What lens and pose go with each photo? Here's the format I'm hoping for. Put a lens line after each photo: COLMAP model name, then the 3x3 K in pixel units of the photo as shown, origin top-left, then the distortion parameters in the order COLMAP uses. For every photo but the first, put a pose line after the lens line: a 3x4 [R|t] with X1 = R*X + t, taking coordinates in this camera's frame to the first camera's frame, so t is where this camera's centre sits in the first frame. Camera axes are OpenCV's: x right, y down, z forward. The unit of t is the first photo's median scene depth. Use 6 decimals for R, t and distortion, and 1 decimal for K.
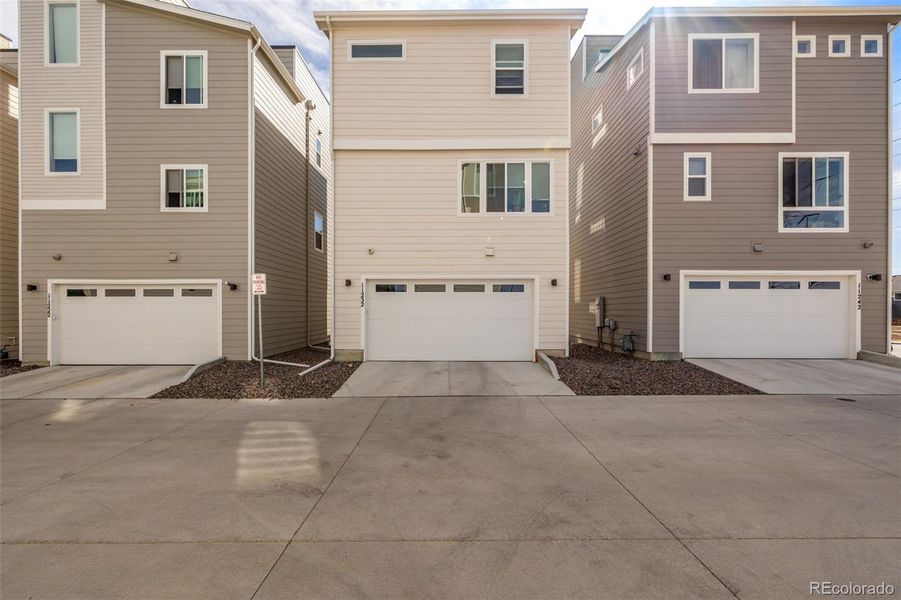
lens RADIAL K [[373.3, 0, 450.5], [0, 373.3, 313.7], [0, 0, 1]] dist [0.001068, -0.000621]
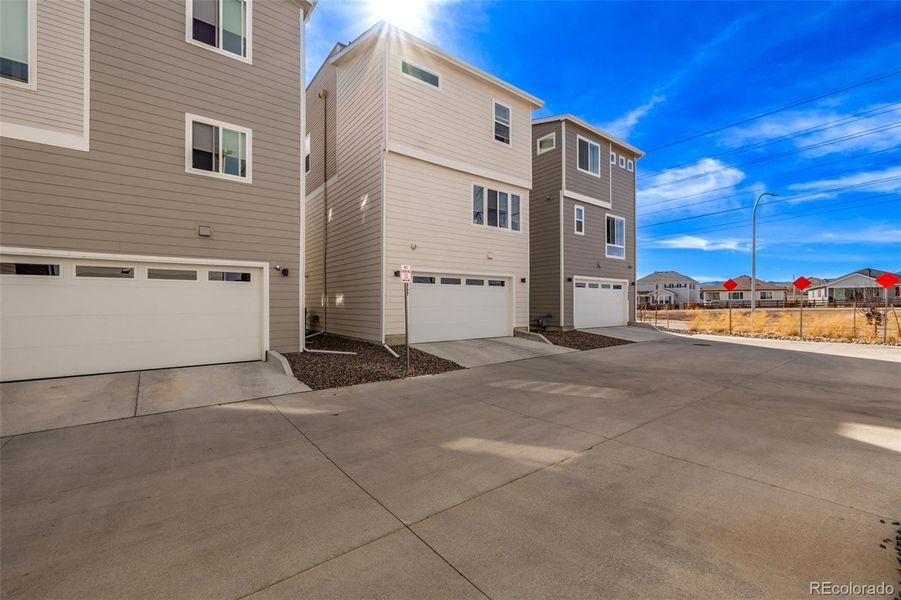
lens RADIAL K [[373.3, 0, 450.1], [0, 373.3, 301.8], [0, 0, 1]] dist [0.001068, -0.000621]
pose [[0.790341, 0.001476, 0.612666, -0.818809], [0.004237, 0.999960, -0.007875, 0.009184], [-0.612653, 0.008820, 0.790303, 0.037295]]
